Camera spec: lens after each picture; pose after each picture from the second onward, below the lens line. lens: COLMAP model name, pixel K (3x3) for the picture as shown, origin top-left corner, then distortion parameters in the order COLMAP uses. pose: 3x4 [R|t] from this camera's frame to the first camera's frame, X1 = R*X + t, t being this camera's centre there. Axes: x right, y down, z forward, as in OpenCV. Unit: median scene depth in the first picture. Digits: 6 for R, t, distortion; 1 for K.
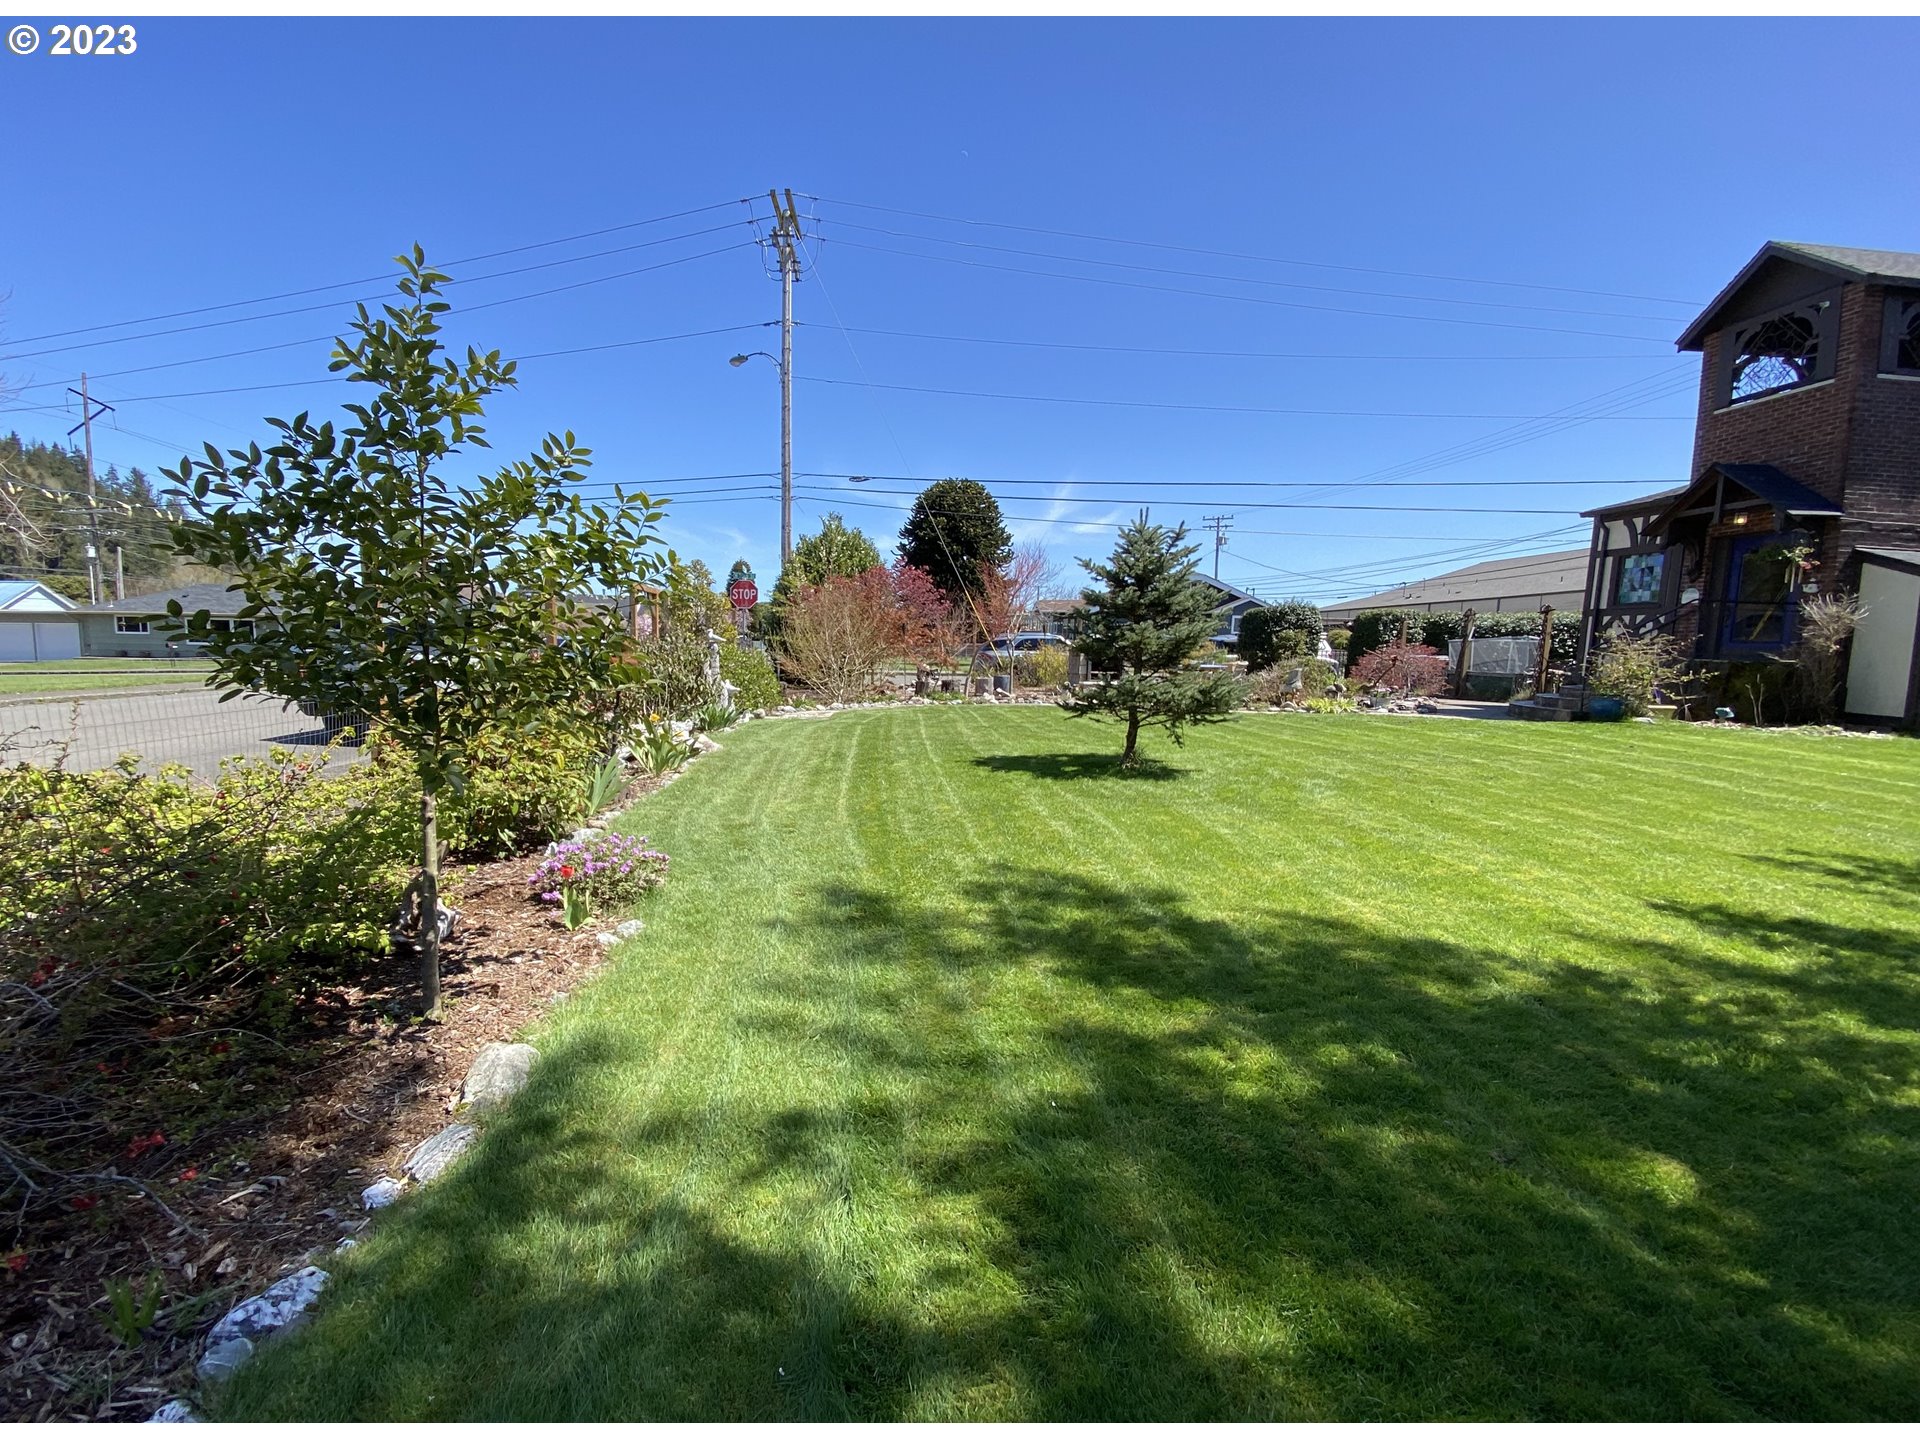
lens RADIAL K [[790.4, 0, 945.1], [0, 790.4, 736.9], [0, 0, 1]] dist [0.032131, -0.027605]
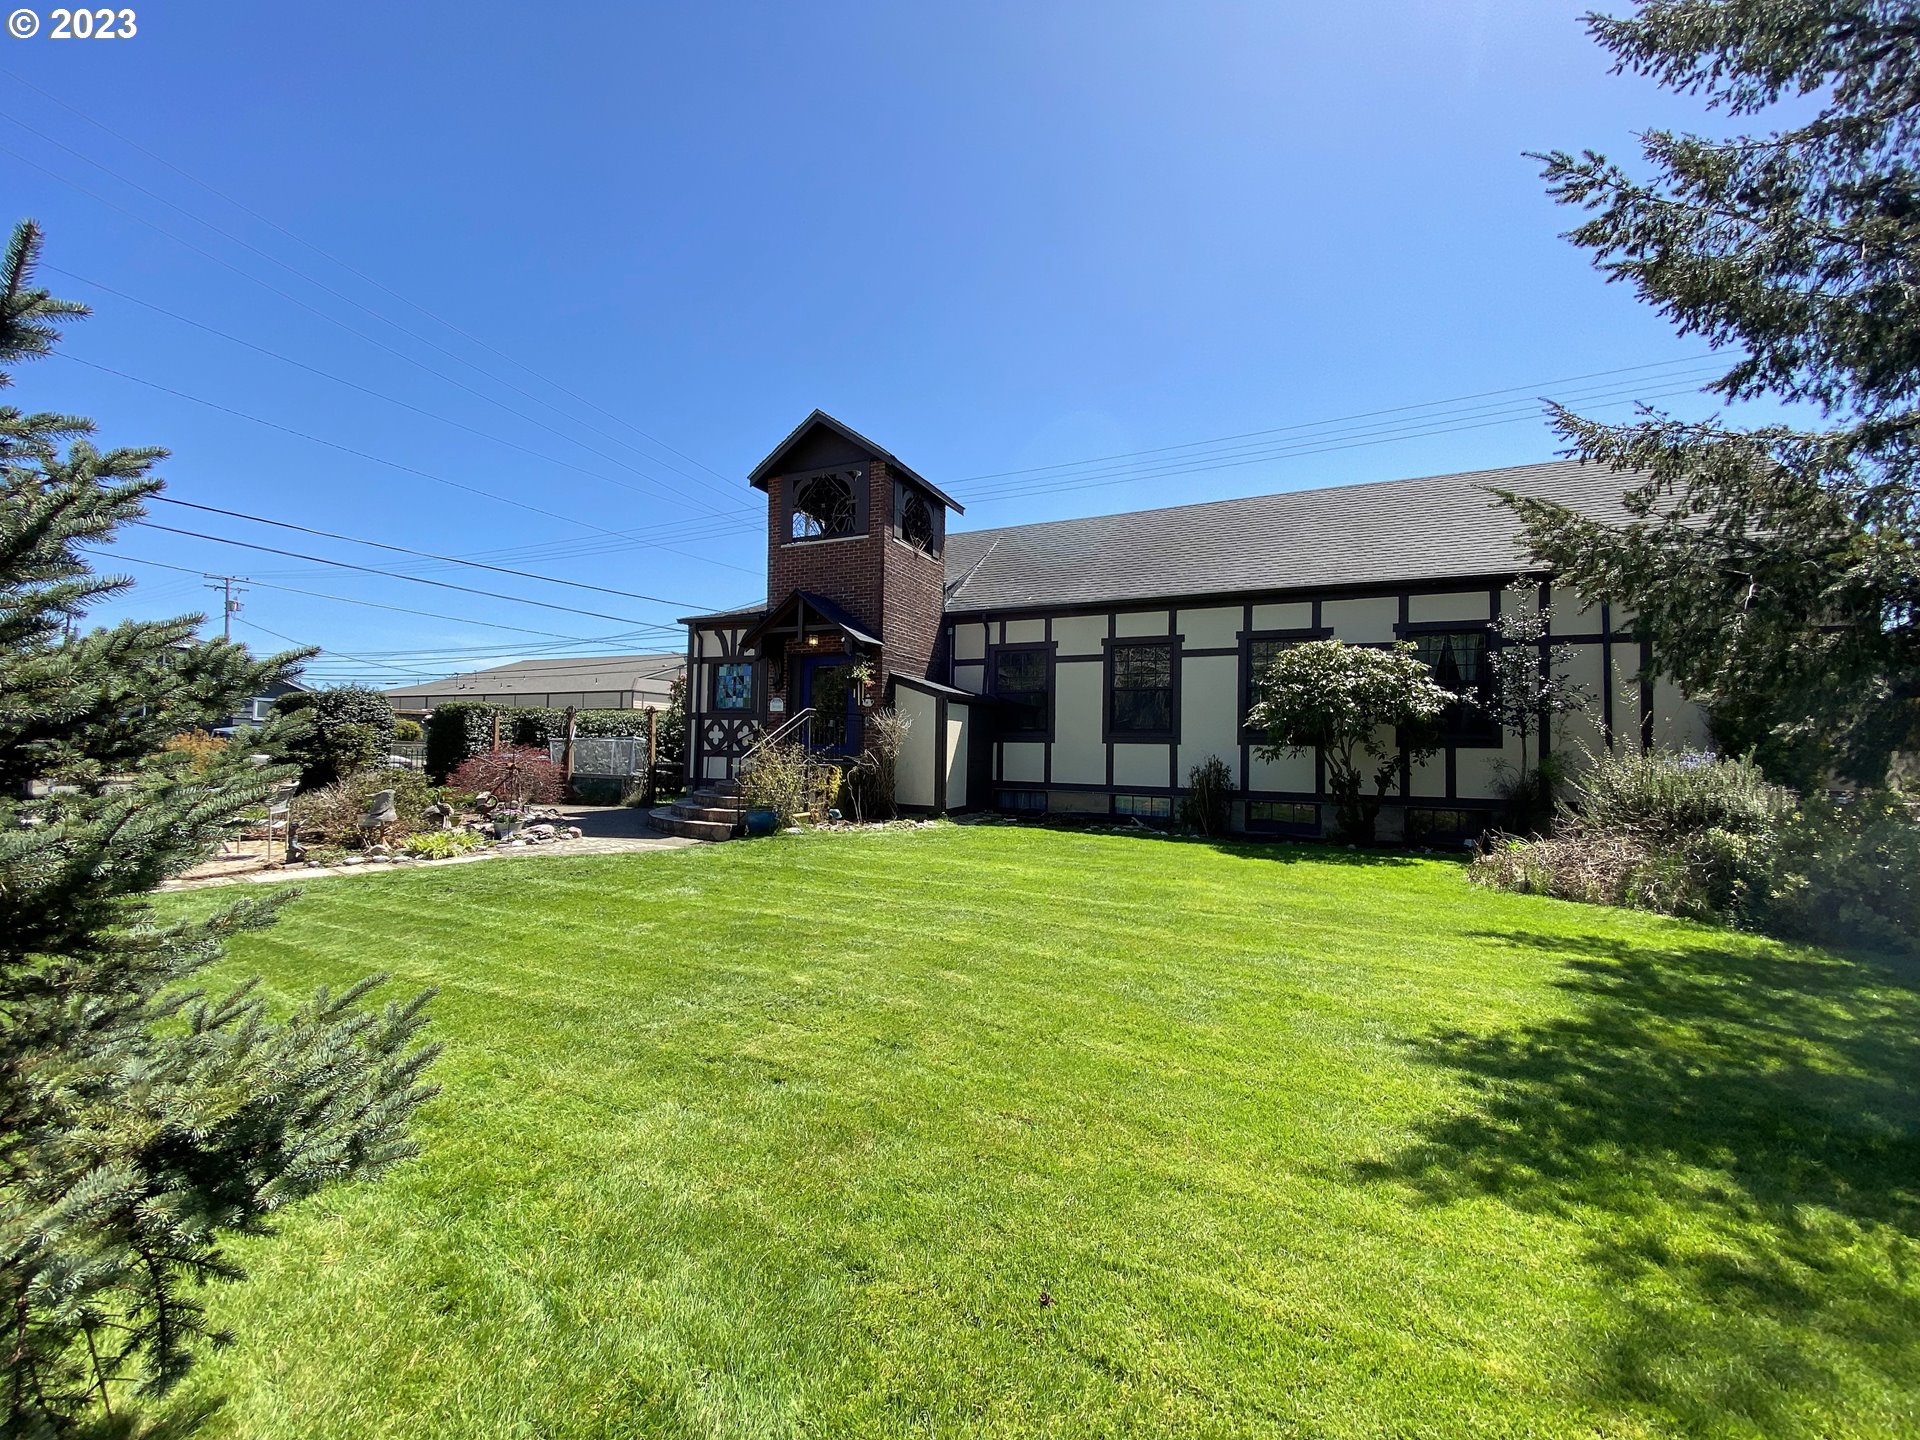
lens RADIAL K [[790.4, 0, 945.1], [0, 790.4, 736.9], [0, 0, 1]] dist [0.032131, -0.027605]
pose [[0.486039, 0.008280, 0.873898, 0.080686], [0.090215, 0.994138, -0.059595, -0.041231], [-0.869268, 0.107804, 0.482442, 0.241799]]
